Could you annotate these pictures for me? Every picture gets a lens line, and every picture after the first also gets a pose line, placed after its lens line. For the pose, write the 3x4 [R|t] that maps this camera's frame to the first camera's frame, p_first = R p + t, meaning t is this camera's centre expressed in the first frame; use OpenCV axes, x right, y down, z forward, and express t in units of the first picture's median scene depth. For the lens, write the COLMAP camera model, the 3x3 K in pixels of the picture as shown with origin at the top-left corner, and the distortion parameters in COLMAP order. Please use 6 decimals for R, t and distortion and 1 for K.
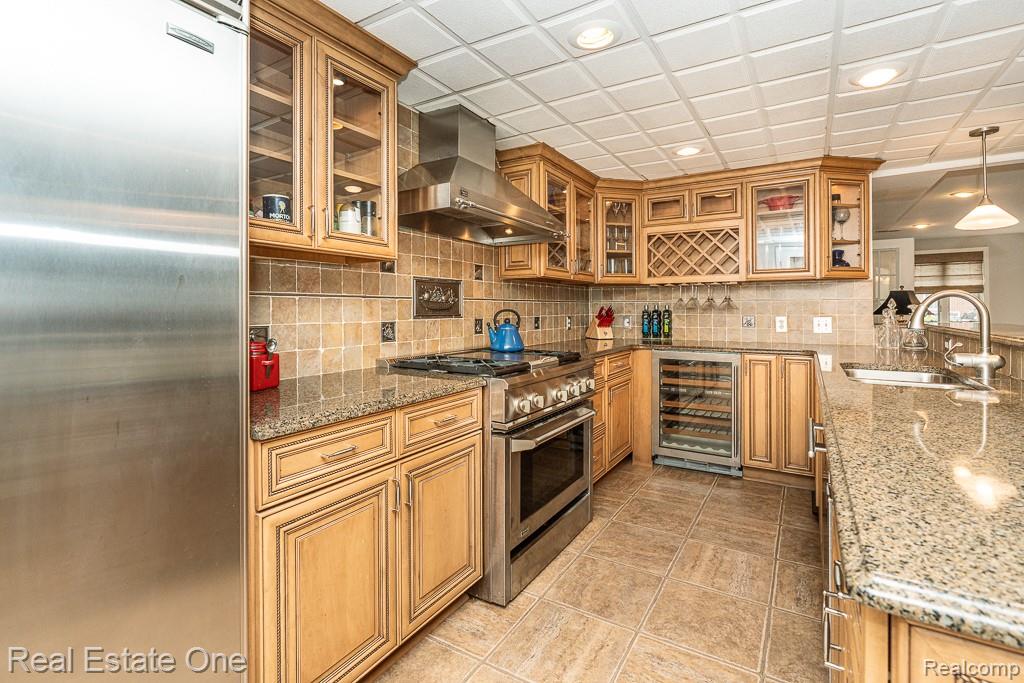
lens RADIAL K [[471.6, 0, 516.5], [0, 471.6, 309.2], [0, 0, 1]] dist [0.000802, 0.000324]
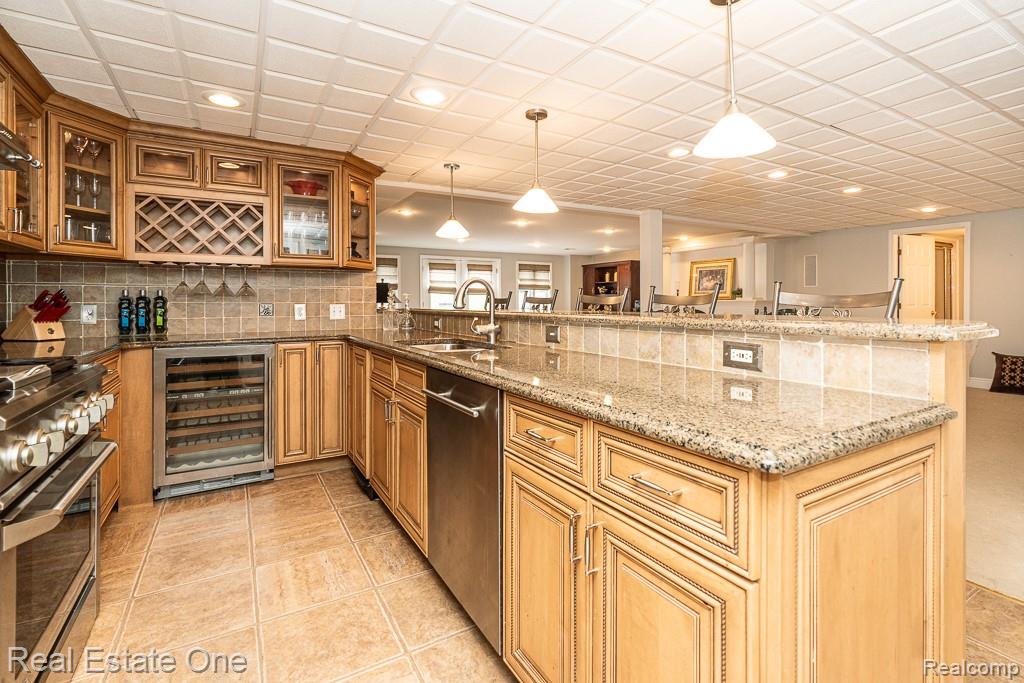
lens RADIAL K [[479.8, 0, 518.5], [0, 479.8, 302.9], [0, 0, 1]] dist [0.000579, -0.000129]
pose [[0.473087, 0.001134, 0.881015, -0.110235], [0.001440, 0.999997, -0.002061, 0.016696], [-0.881014, 0.002243, 0.473084, 0.132985]]
